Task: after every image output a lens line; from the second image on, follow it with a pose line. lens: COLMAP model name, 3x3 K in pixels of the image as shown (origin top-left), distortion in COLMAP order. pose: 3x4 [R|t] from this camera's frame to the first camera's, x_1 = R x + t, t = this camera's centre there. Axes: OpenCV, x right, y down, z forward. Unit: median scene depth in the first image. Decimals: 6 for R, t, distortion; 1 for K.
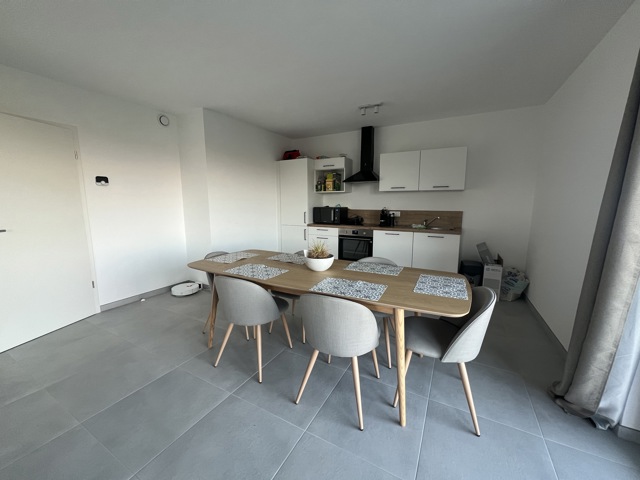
lens RADIAL K [[255.2, 0, 321.7], [0, 255.2, 240.1], [0, 0, 1]] dist [-0.000240, 0.000439]
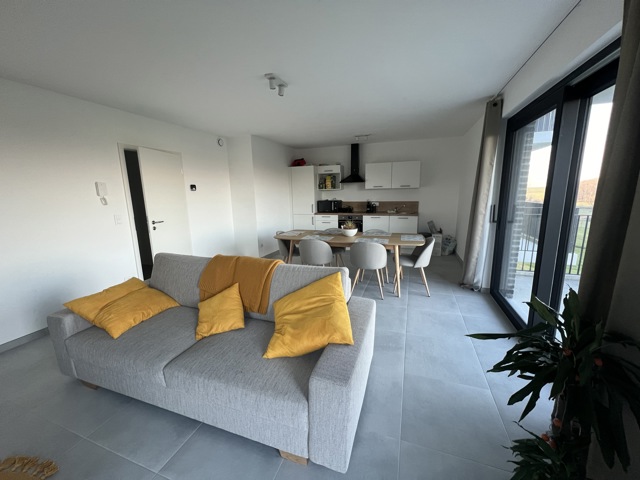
lens RADIAL K [[255.2, 0, 319.0], [0, 255.2, 239.9], [0, 0, 1]] dist [-0.000240, 0.000439]
pose [[0.989148, -0.047178, 0.139140, -0.267297], [0.041826, 0.998277, 0.041145, 0.031692], [-0.140841, -0.034878, 0.989418, -0.448149]]
